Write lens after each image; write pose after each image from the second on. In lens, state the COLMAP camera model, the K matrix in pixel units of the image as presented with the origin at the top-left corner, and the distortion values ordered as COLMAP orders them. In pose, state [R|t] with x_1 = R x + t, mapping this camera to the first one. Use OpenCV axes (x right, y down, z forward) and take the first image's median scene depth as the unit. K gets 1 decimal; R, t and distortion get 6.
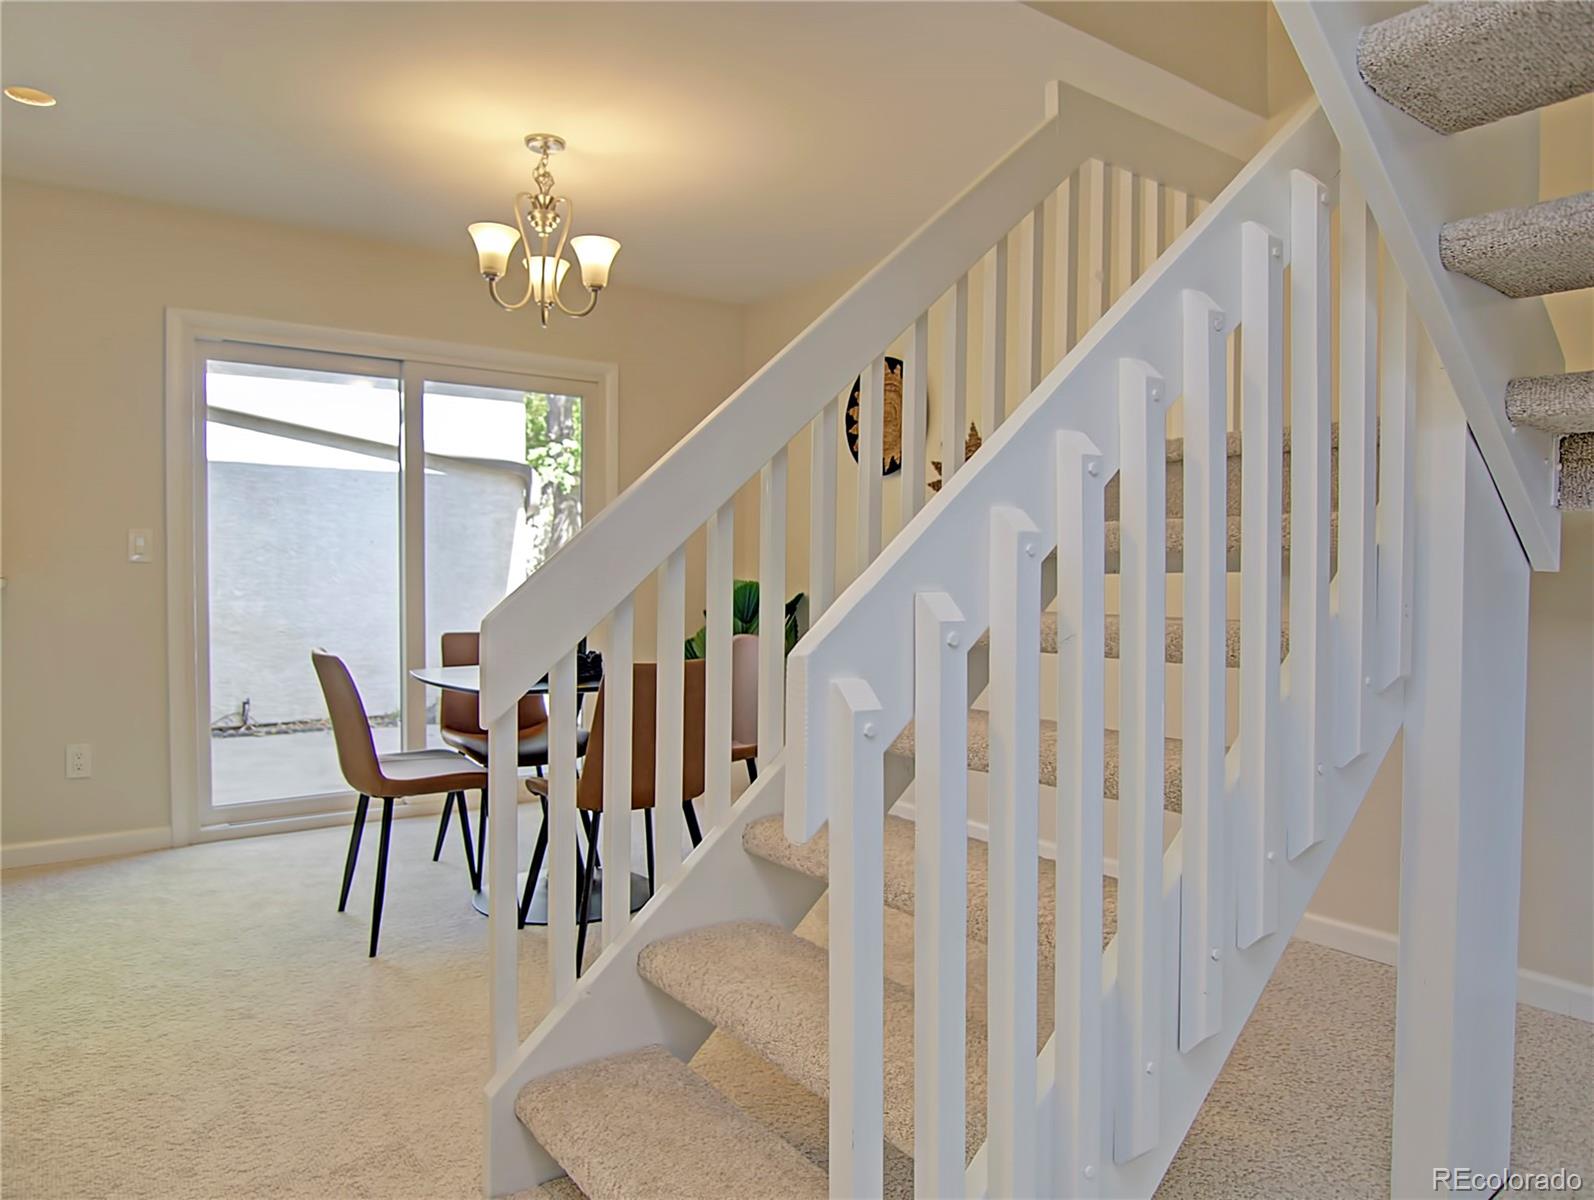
lens RADIAL K [[1007.7, 0, 794.8], [0, 1007.7, 611.0], [0, 0, 1]] dist [-0.028958, -0.000248]
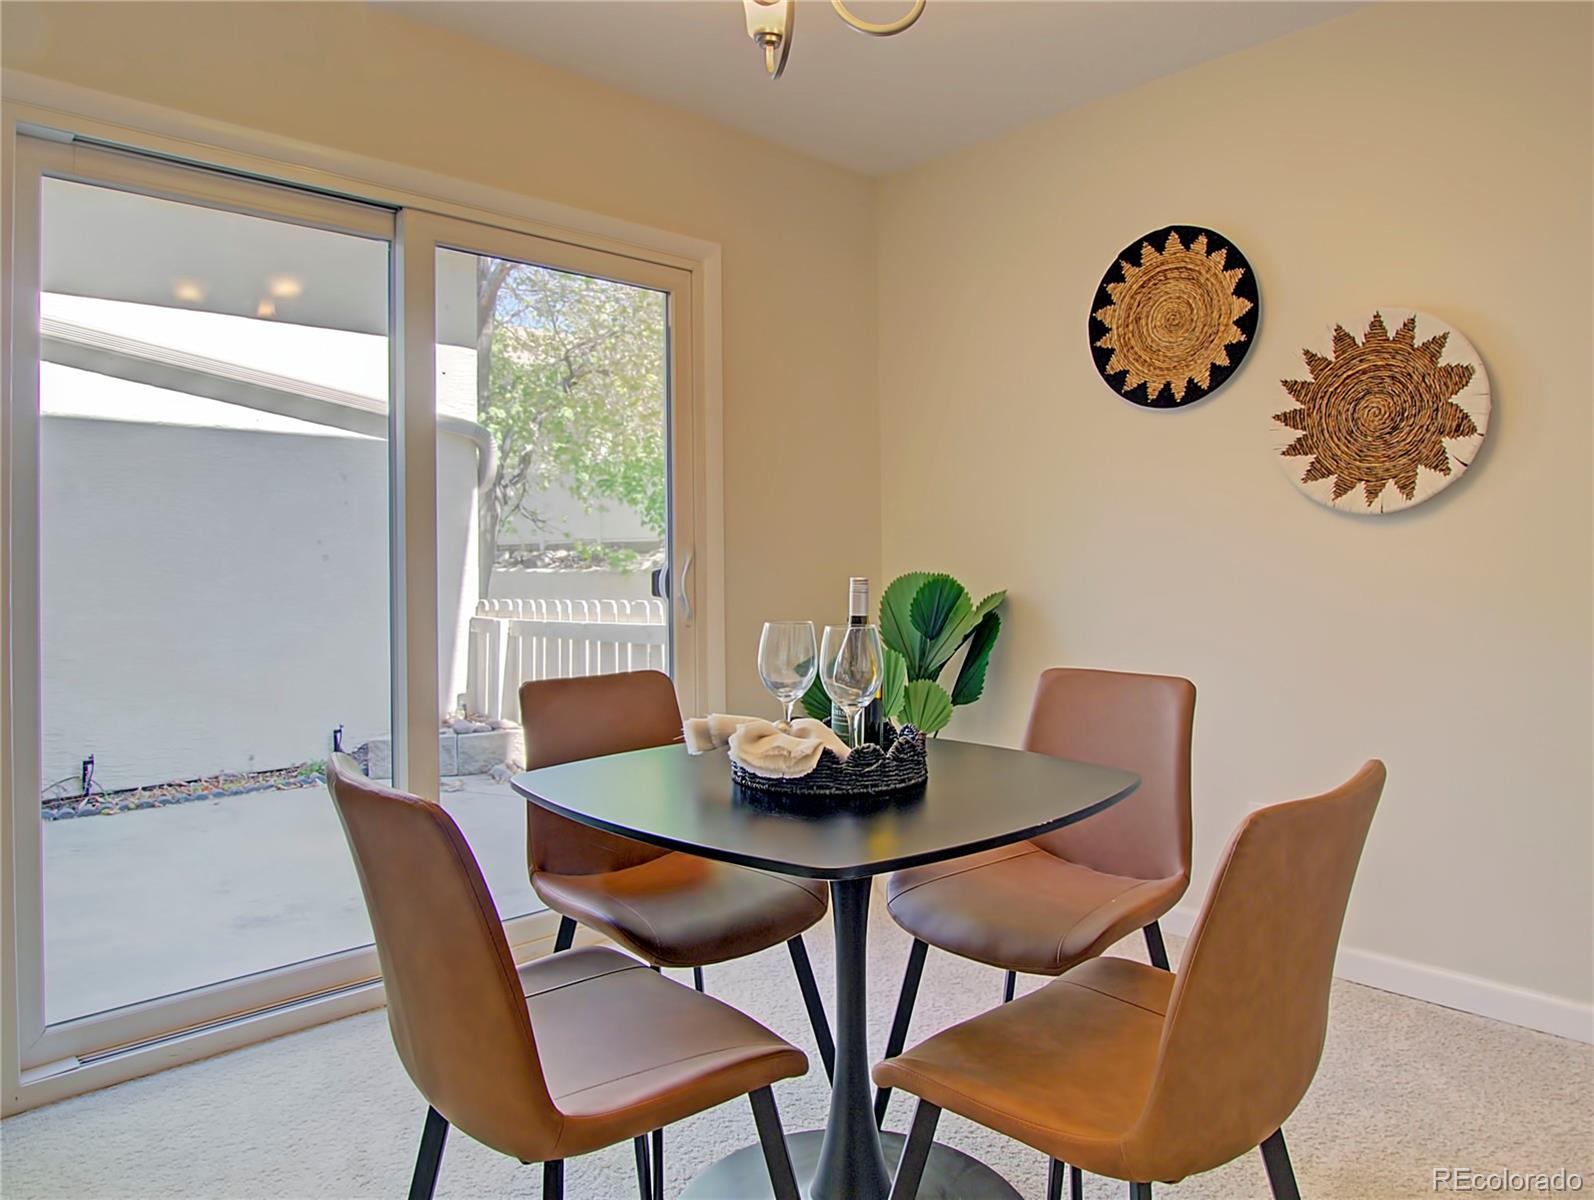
lens RADIAL K [[1019.1, 0, 740.7], [0, 1019.1, 567.6], [0, 0, 1]] dist [-0.001073, 0.000363]
pose [[0.996431, -0.013617, 0.083303, -0.159093], [0.016265, 0.999381, -0.031191, -0.013401], [-0.082826, 0.032434, 0.996036, 0.260067]]
